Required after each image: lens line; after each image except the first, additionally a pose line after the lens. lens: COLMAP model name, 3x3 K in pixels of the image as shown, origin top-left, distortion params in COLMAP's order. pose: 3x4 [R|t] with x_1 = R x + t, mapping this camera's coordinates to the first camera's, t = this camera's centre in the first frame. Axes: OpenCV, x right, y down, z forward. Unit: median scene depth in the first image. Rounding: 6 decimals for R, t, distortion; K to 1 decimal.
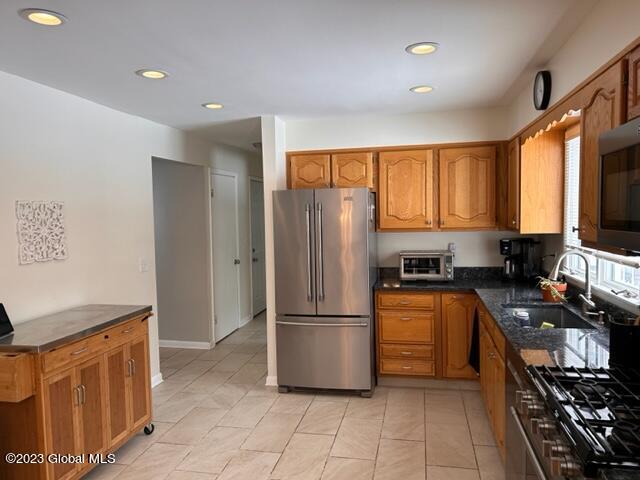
lens RADIAL K [[484.3, 0, 316.6], [0, 484.3, 246.6], [0, 0, 1]] dist [0.050325, -0.010708]
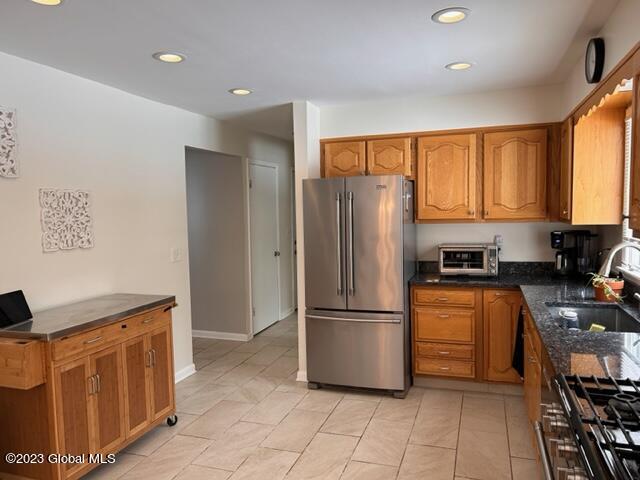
lens RADIAL K [[484.0, 0, 320.9], [0, 484.0, 246.3], [0, 0, 1]] dist [0.052019, -0.045174]
pose [[0.993583, 0.009369, -0.112717, 0.053731], [-0.008044, 0.999893, 0.012206, 0.005347], [0.112820, -0.011221, 0.993552, 0.048599]]
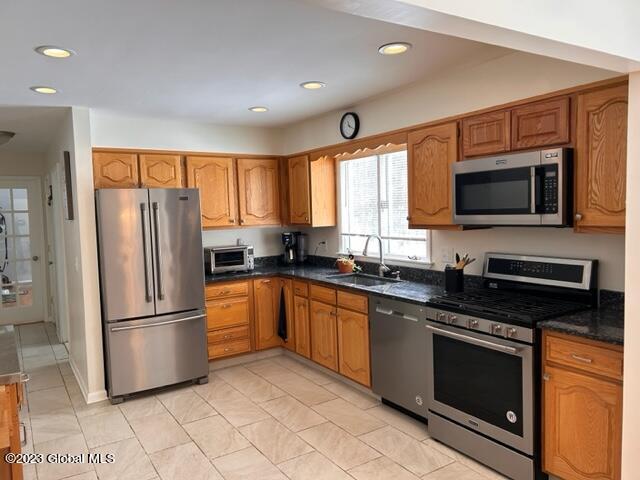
lens RADIAL K [[482.9, 0, 319.6], [0, 482.9, 242.0], [0, 0, 1]] dist [0.054147, -0.050858]
pose [[0.708326, -0.047163, 0.704308, -0.452255], [0.061584, 0.998090, 0.004901, 0.007487], [-0.703194, 0.039903, 0.709878, 0.042333]]
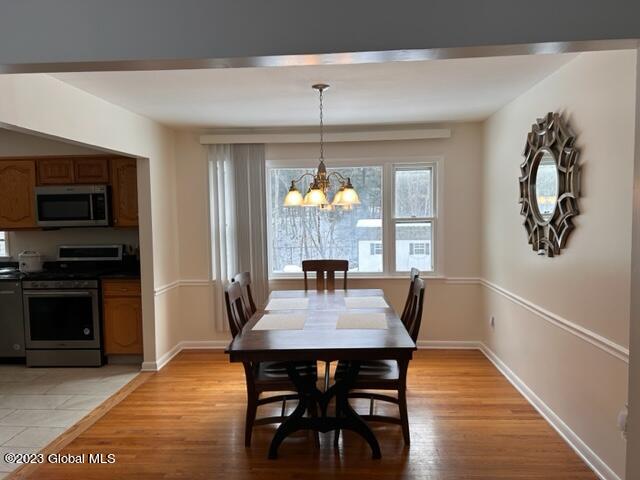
lens RADIAL K [[482.9, 0, 319.6], [0, 482.9, 242.0], [0, 0, 1]] dist [0.054147, -0.050858]
pose [[-0.149861, -0.040506, 0.987877, -1.059821], [0.086063, 0.994834, 0.053847, 0.028635], [-0.984954, 0.093089, -0.145601, -0.068119]]
